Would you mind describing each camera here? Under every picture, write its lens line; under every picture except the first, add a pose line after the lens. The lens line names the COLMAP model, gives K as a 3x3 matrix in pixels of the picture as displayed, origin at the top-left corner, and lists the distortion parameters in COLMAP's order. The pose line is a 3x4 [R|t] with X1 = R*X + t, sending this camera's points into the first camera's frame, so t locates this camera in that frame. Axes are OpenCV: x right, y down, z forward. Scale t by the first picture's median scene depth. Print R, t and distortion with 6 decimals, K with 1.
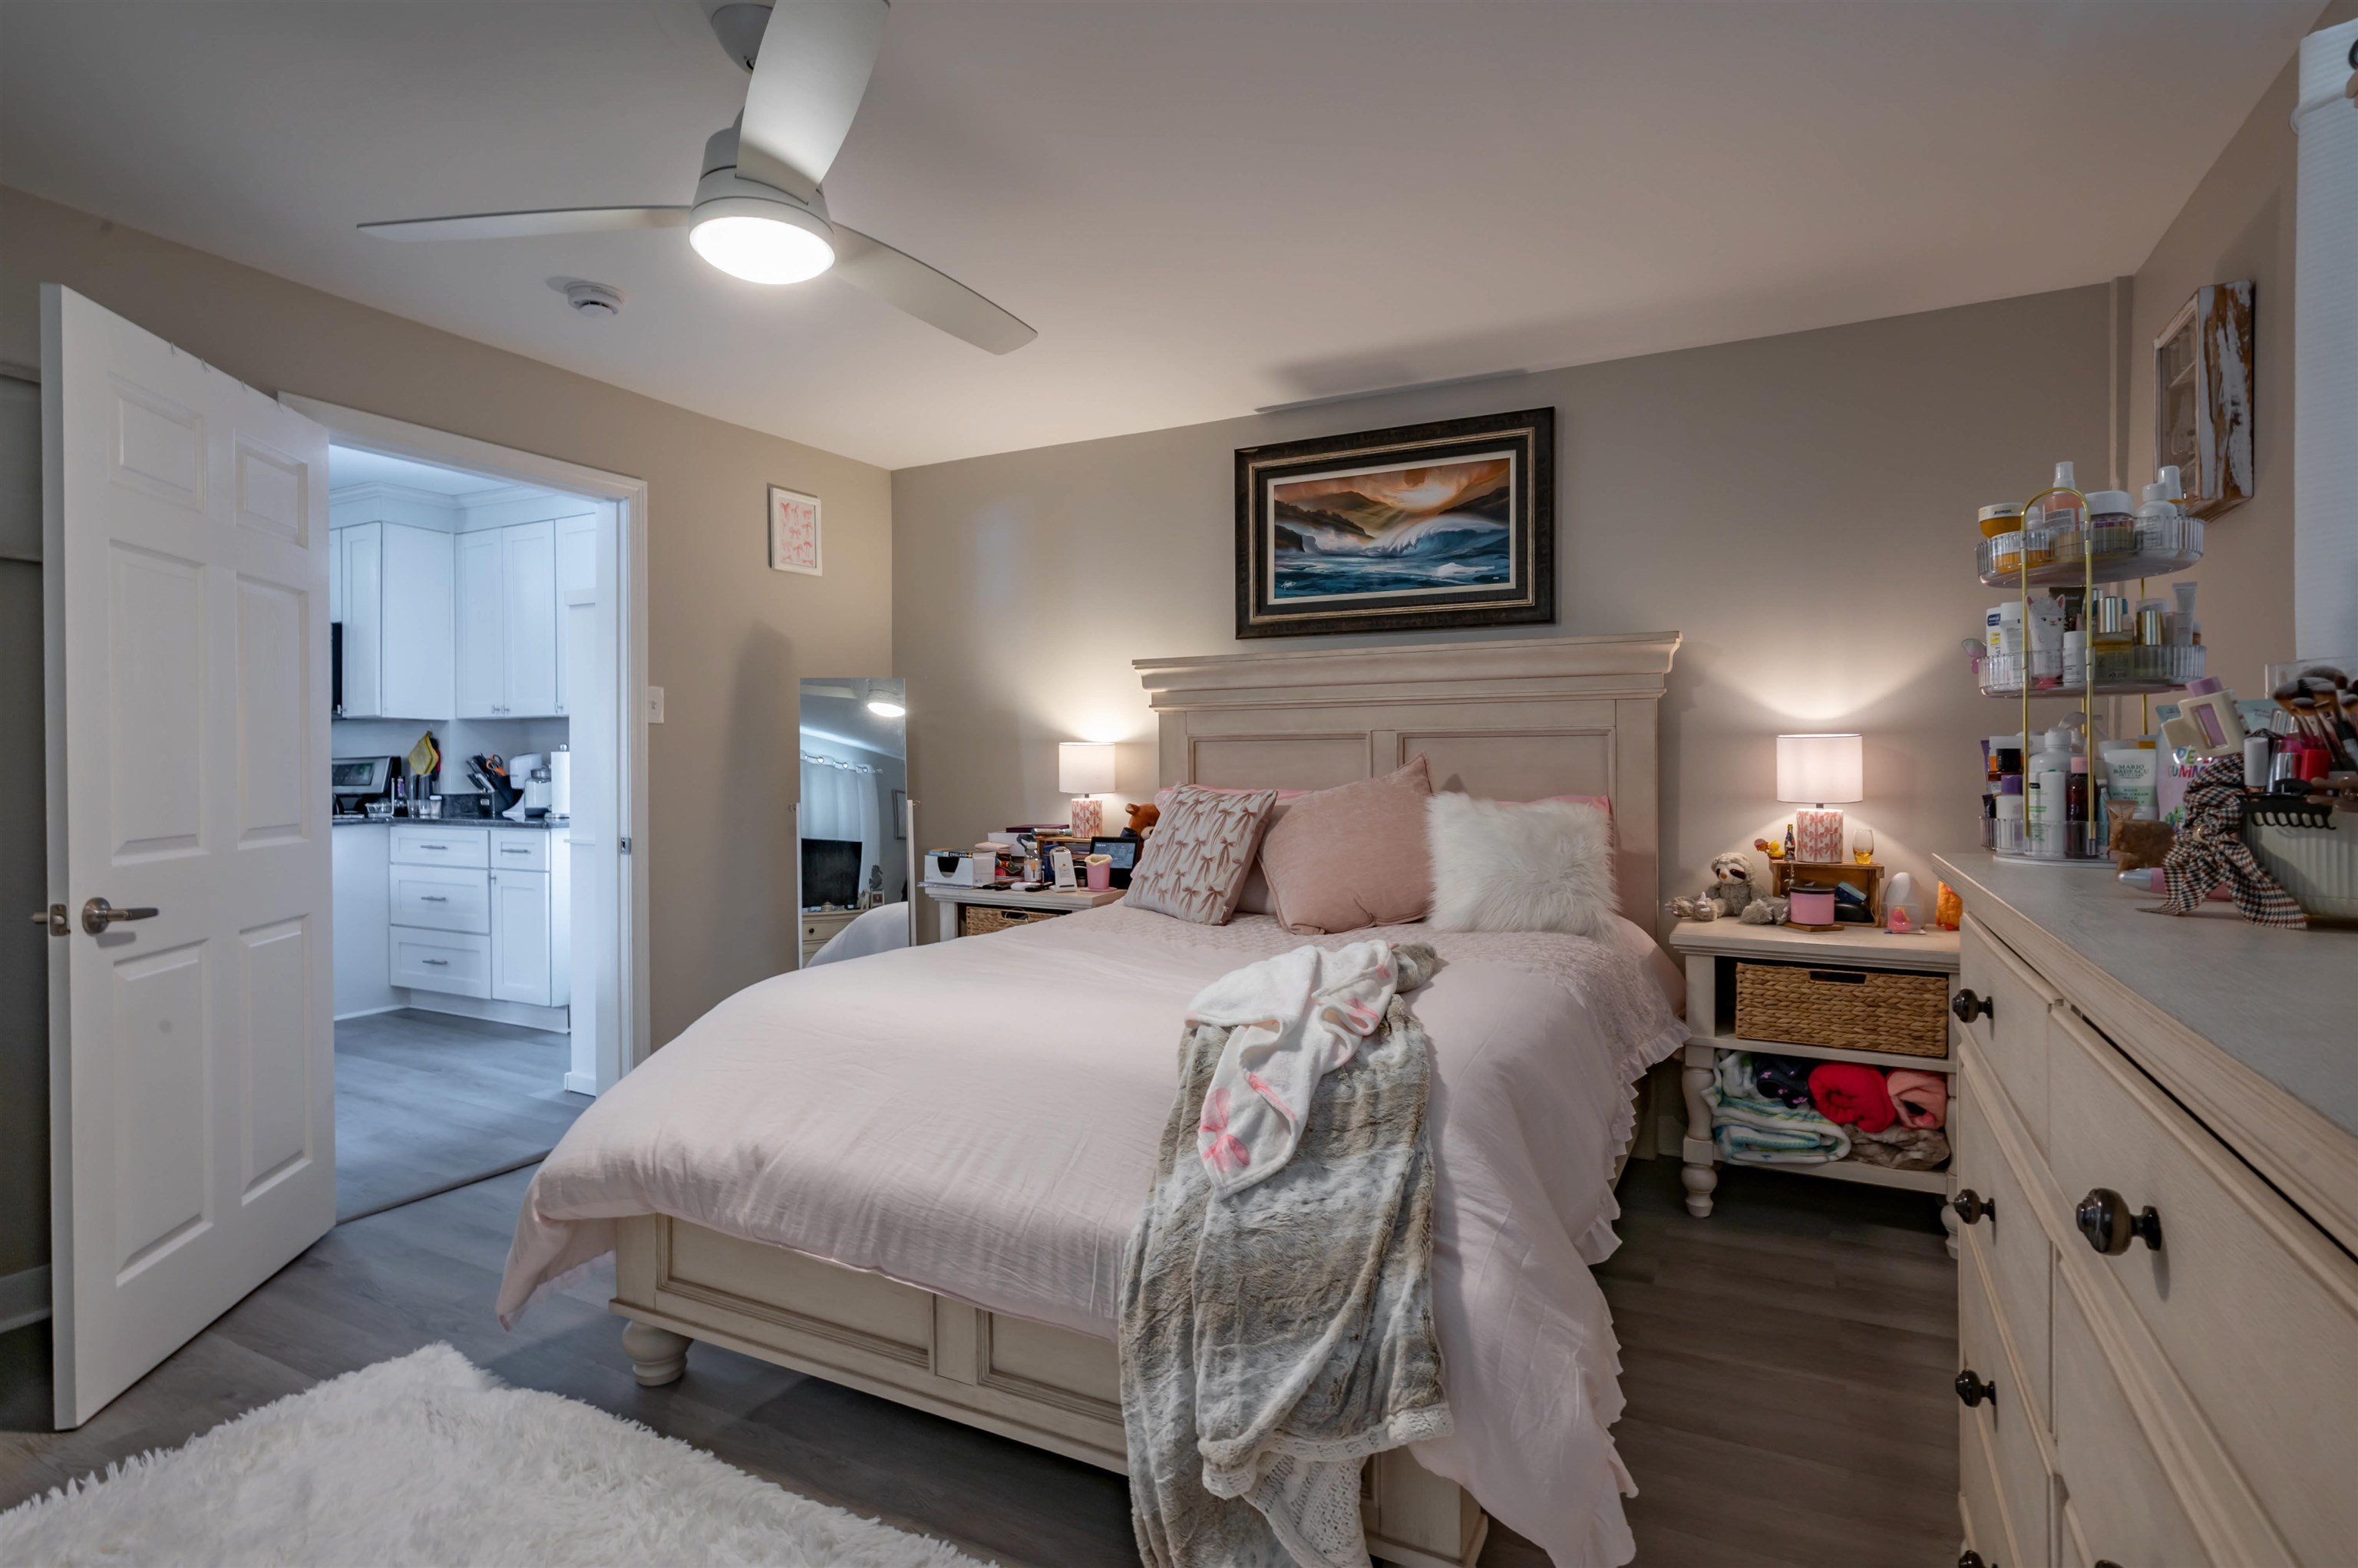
lens RADIAL K [[1169.5, 0, 1190.9], [0, 1169.5, 771.7], [0, 0, 1]] dist [-0.002465, 0.003305]
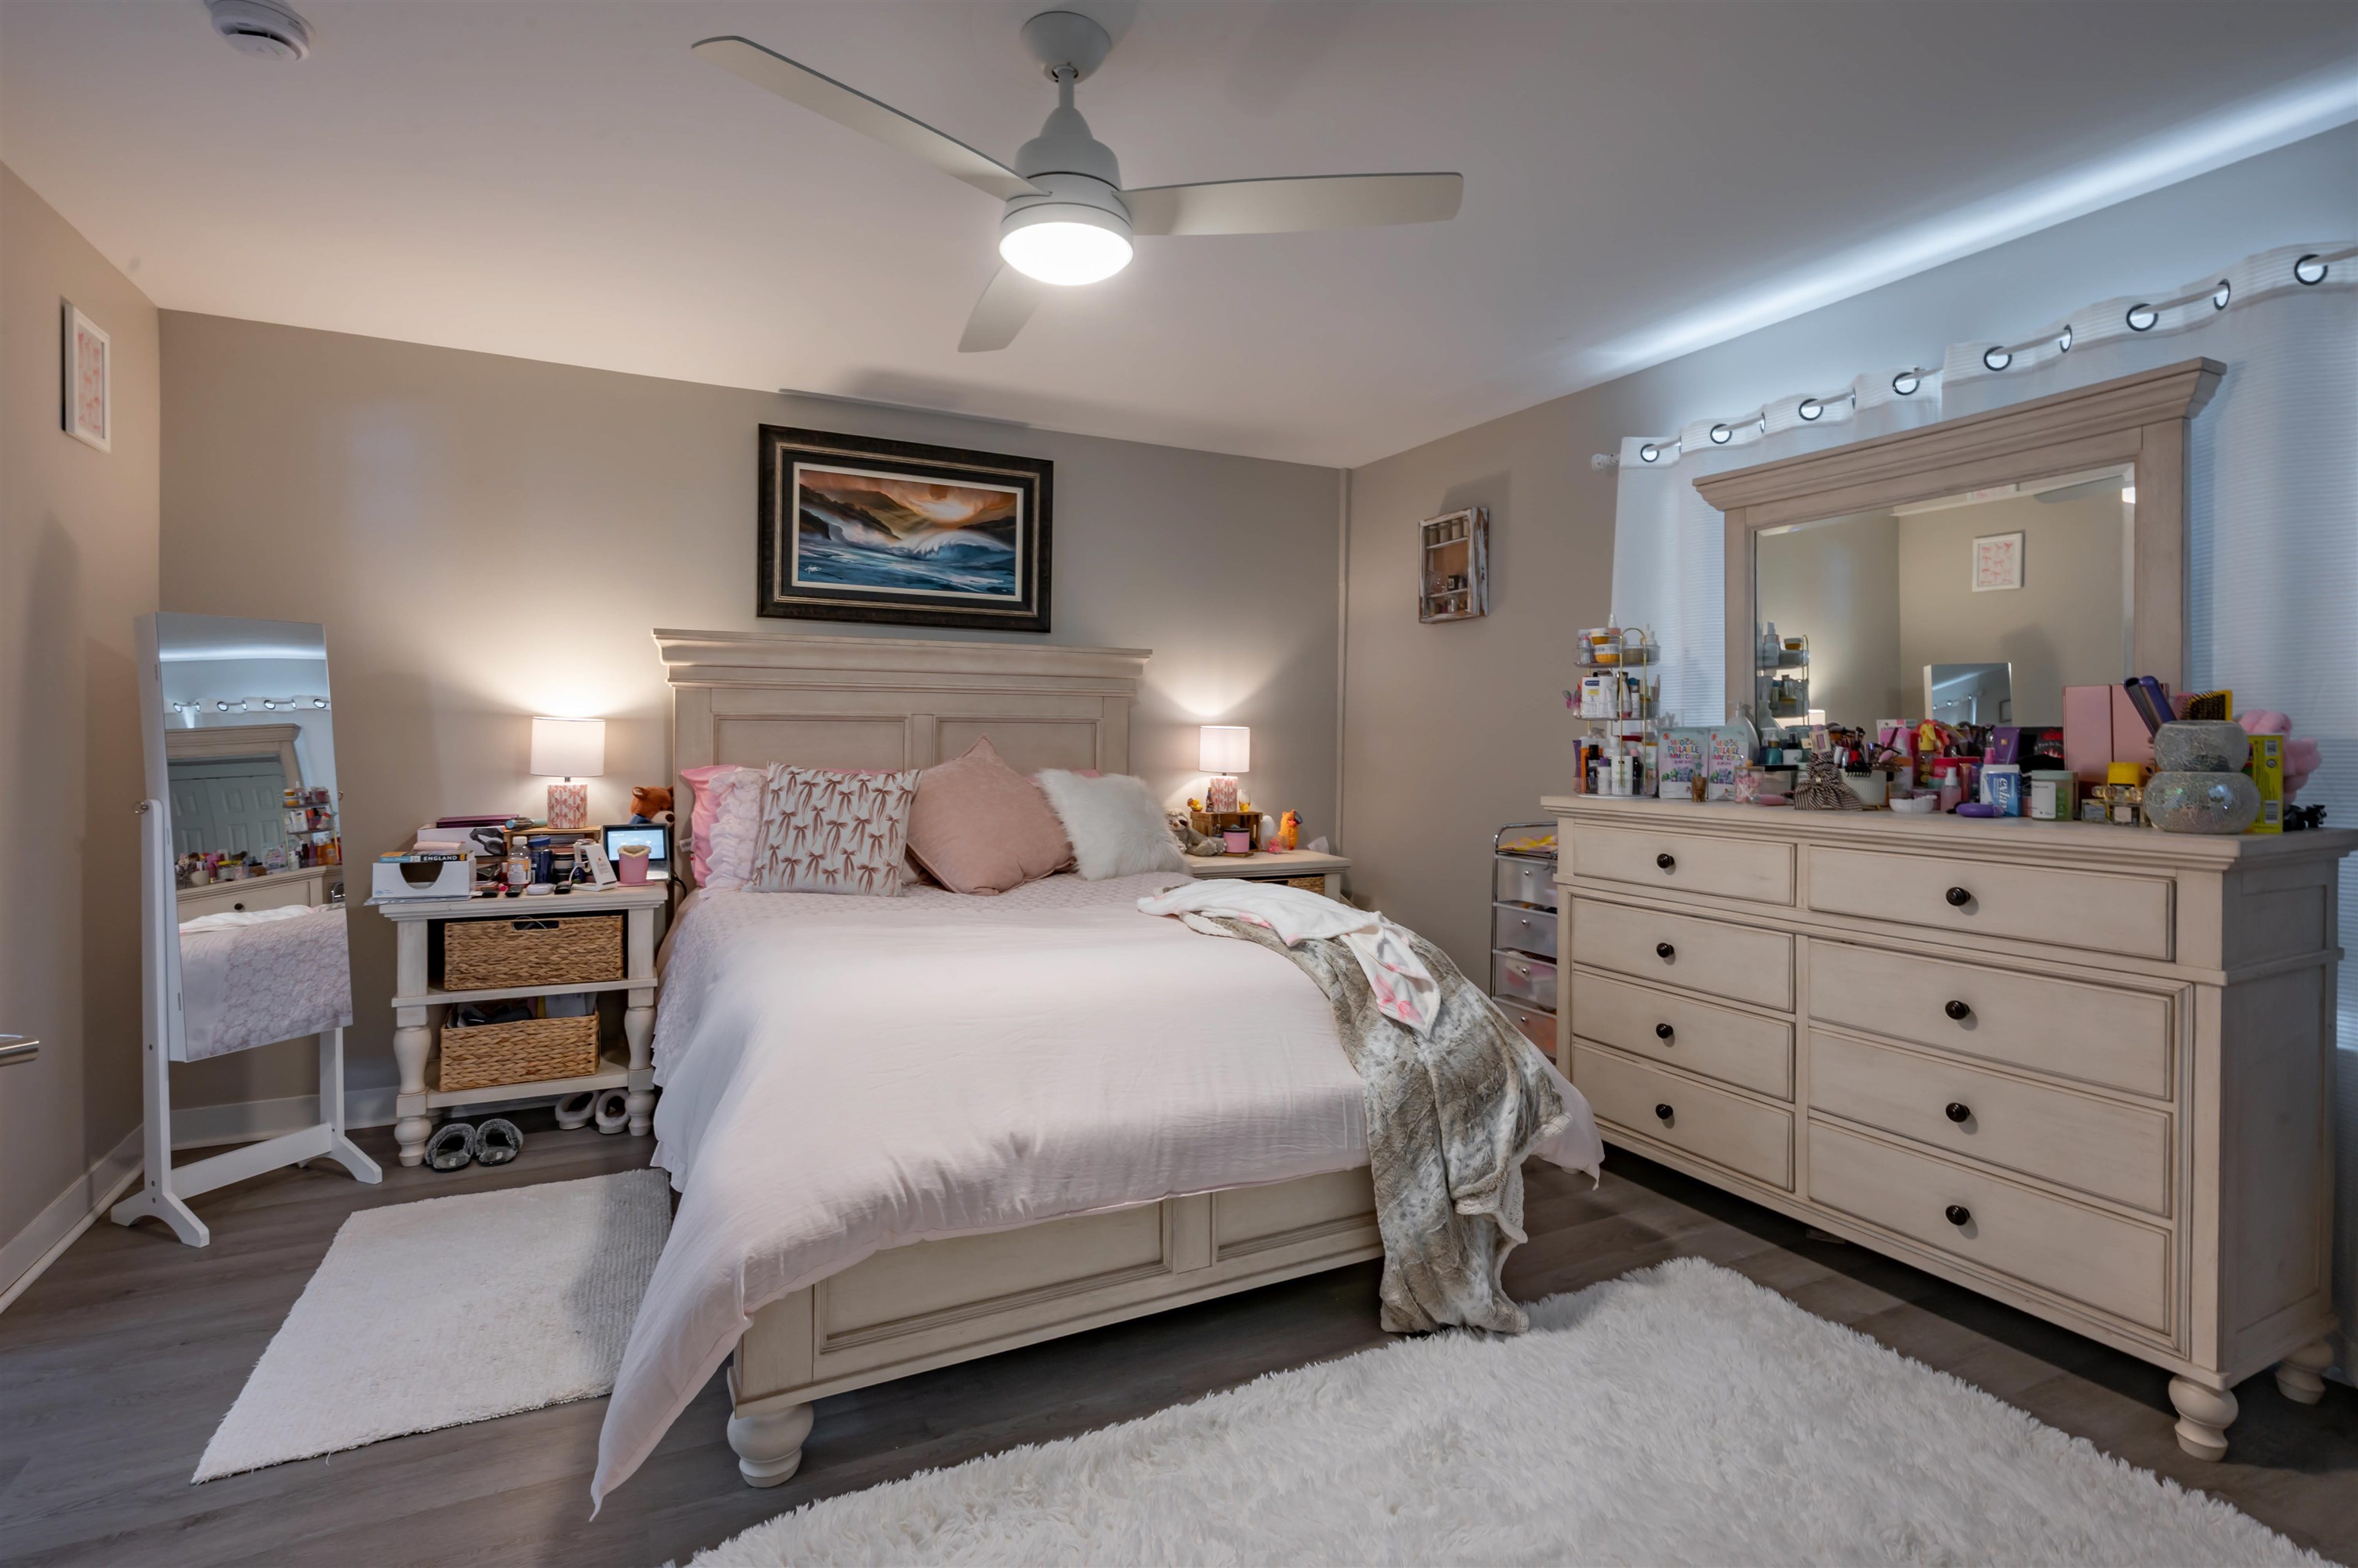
lens RADIAL K [[1169.5, 0, 1135.7], [0, 1169.5, 739.5], [0, 0, 1]] dist [-0.002465, 0.003305]
pose [[0.583878, 0.005333, 0.811824, -0.622485], [-0.002646, 0.999986, -0.004666, -0.006828], [-0.811837, 0.000576, 0.583884, 0.183249]]
